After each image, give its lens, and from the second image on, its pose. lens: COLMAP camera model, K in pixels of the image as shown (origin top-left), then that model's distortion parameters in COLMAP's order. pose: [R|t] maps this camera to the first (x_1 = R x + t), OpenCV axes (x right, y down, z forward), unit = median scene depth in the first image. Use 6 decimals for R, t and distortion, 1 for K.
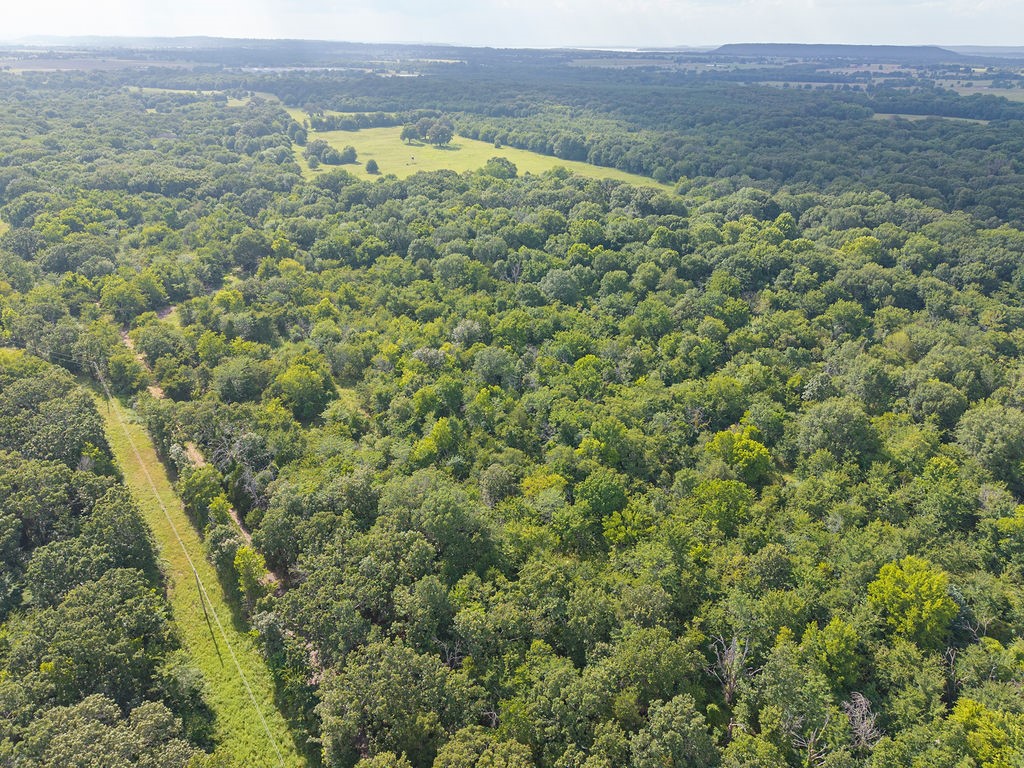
lens RADIAL K [[690.2, 0, 513.5], [0, 690.2, 388.2], [0, 0, 1]] dist [0.003852, -0.002814]
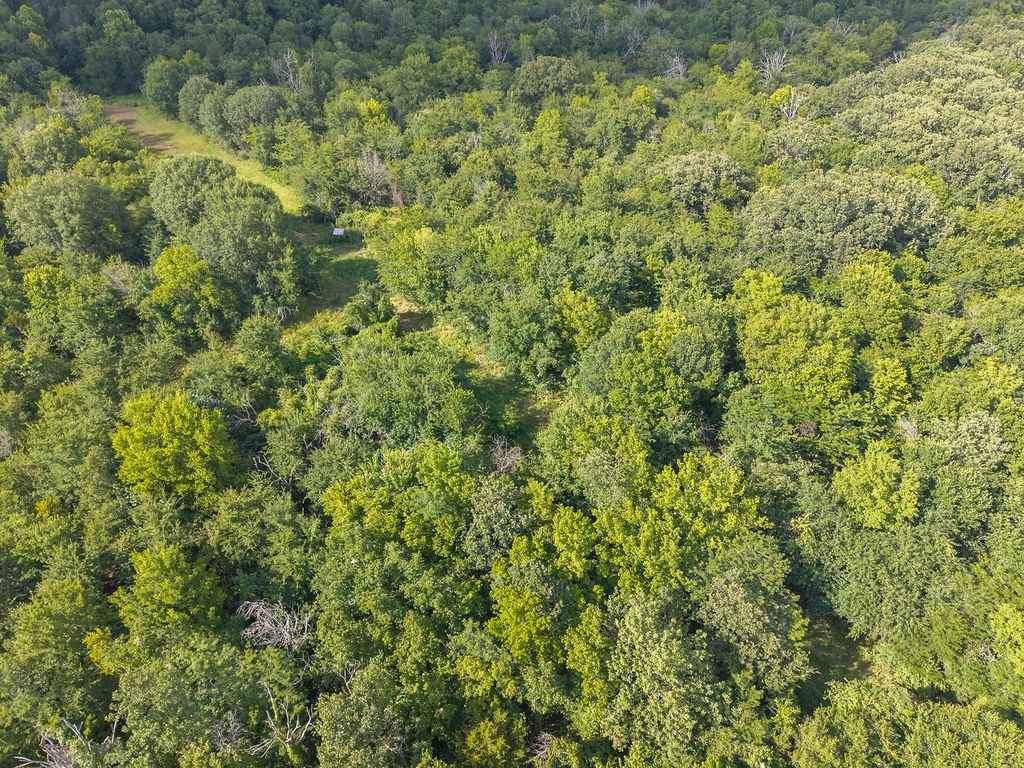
lens RADIAL K [[690.2, 0, 513.5], [0, 690.2, 388.2], [0, 0, 1]] dist [0.003852, -0.002814]
pose [[0.220320, -0.638445, 0.737459, 0.164420], [0.421624, 0.744093, 0.518226, 0.039803], [-0.879598, 0.196755, 0.433123, 0.367679]]
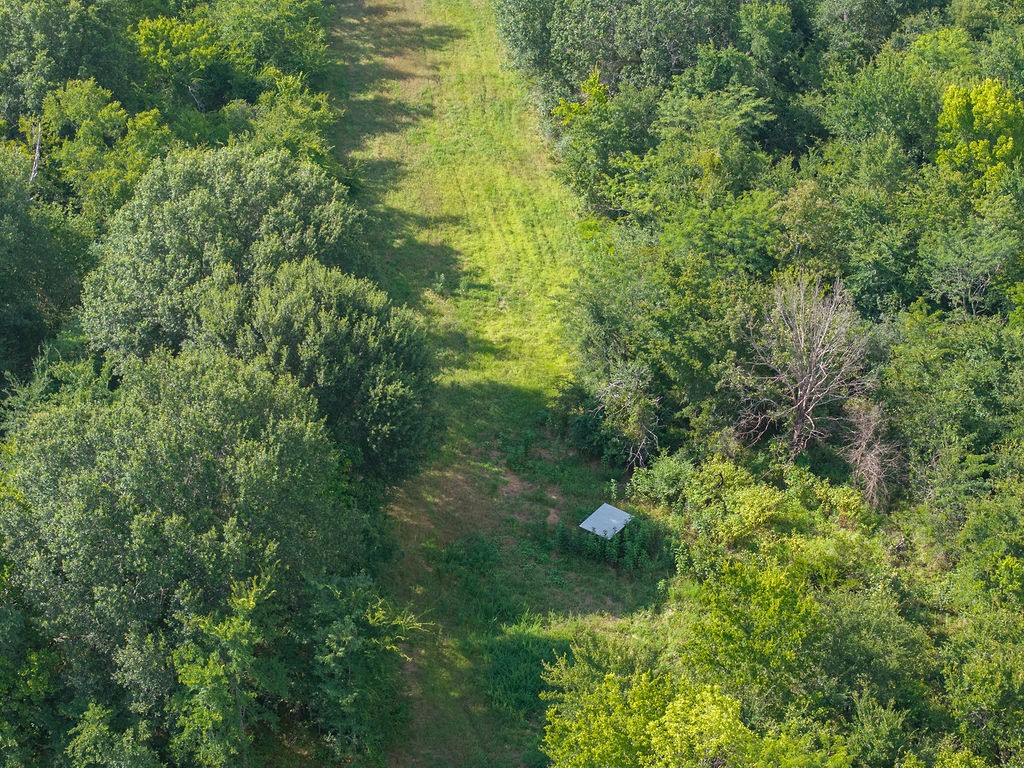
lens RADIAL K [[2058.3, 0, 512.0], [0, 2058.3, 384.0], [0, 0, 1]] dist [-0.274283, 1.448161]
pose [[0.744169, -0.349955, 0.568986, 0.594656], [0.300400, 0.936119, 0.182872, 0.076326], [-0.596635, 0.034836, 0.801756, 0.334328]]
